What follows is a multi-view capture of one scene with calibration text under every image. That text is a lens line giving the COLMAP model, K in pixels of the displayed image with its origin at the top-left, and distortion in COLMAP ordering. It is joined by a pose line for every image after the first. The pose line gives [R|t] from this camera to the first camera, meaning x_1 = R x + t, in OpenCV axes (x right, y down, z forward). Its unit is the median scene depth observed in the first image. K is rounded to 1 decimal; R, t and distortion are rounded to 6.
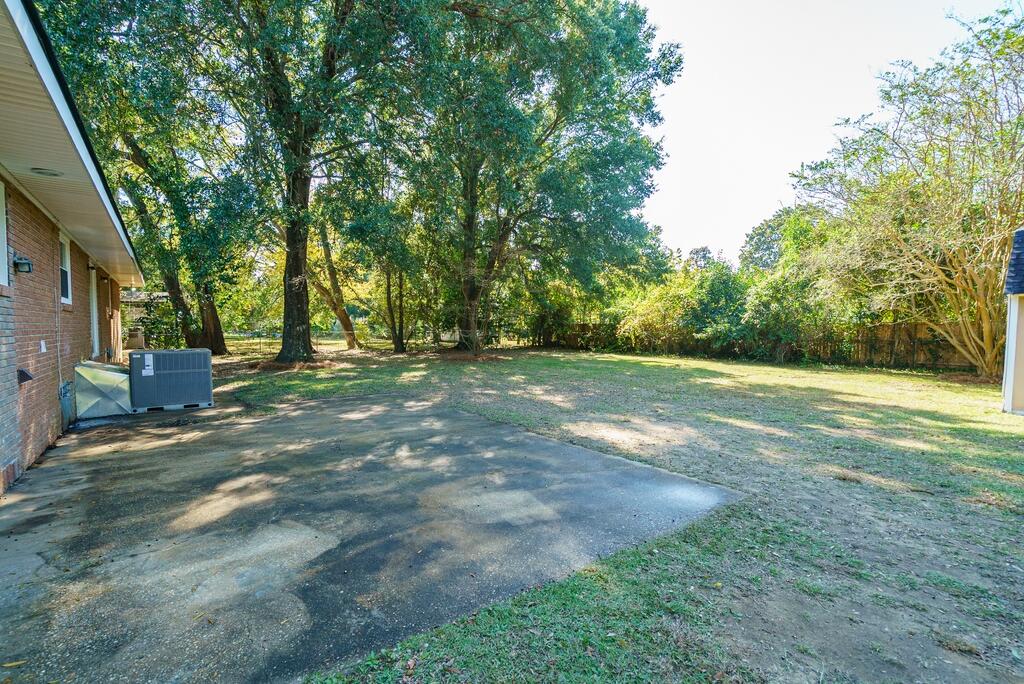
lens RADIAL K [[468.6, 0, 509.0], [0, 468.6, 346.8], [0, 0, 1]] dist [0.000892, 0.000387]
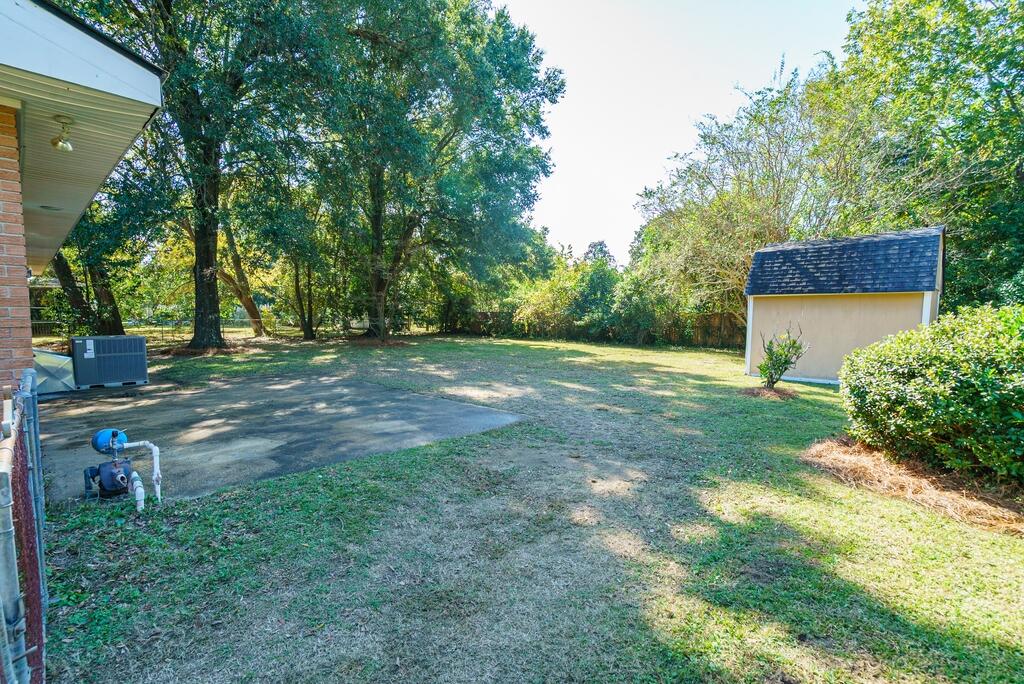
lens RADIAL K [[468.6, 0, 509.0], [0, 468.6, 346.8], [0, 0, 1]] dist [0.000892, 0.000387]
pose [[0.983850, -0.010709, 0.178674, 0.023970], [0.005700, 0.999577, 0.028523, 0.002035], [-0.178904, -0.027044, 0.983495, -0.140214]]
